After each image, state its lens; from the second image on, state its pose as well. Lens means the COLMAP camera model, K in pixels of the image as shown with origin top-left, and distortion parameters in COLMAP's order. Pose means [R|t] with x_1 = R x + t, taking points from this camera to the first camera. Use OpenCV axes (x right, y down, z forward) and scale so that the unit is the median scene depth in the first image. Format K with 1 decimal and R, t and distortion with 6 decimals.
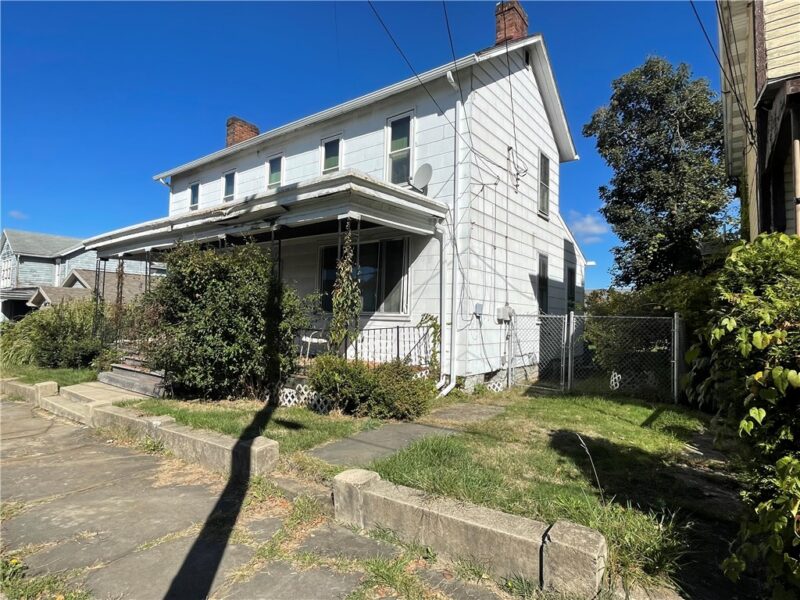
lens RADIAL K [[441.5, 0, 400.0], [0, 441.5, 300.0], [0, 0, 1]] dist [0.001843, 0.000240]
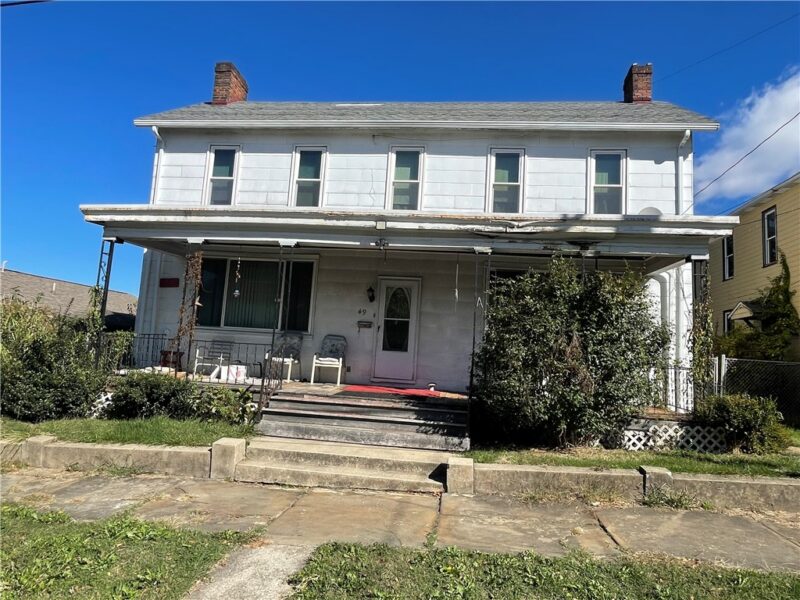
lens RADIAL K [[524.2, 0, 400.0], [0, 524.2, 300.0], [0, 0, 1]] dist [0.004359, 0.000947]
pose [[0.858802, 0.084030, 0.505369, -1.045166], [-0.060351, 0.996182, -0.063080, 0.021527], [-0.508740, 0.023674, 0.860595, 0.243858]]
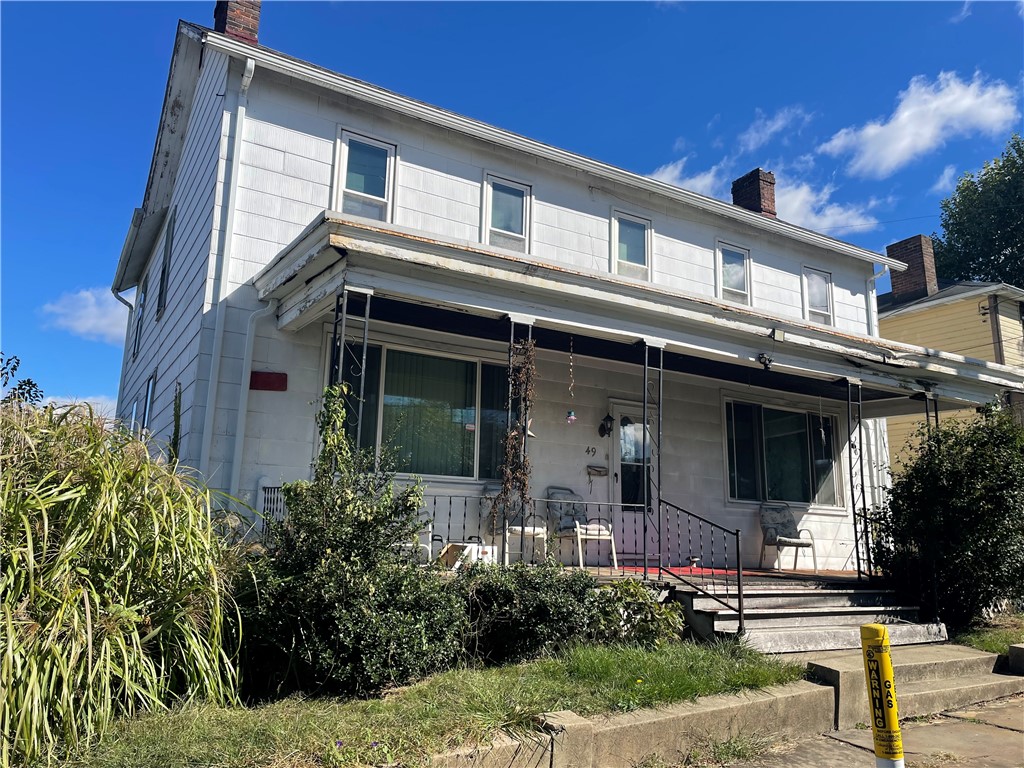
lens RADIAL K [[773.2, 0, 512.0], [0, 773.2, 384.0], [0, 0, 1]] dist [0.088416, -0.132333]
pose [[0.366438, 0.165655, 0.915577, -1.674952], [-0.055343, 0.986162, -0.156276, 0.069811], [-0.928795, 0.006595, 0.370535, 1.062586]]
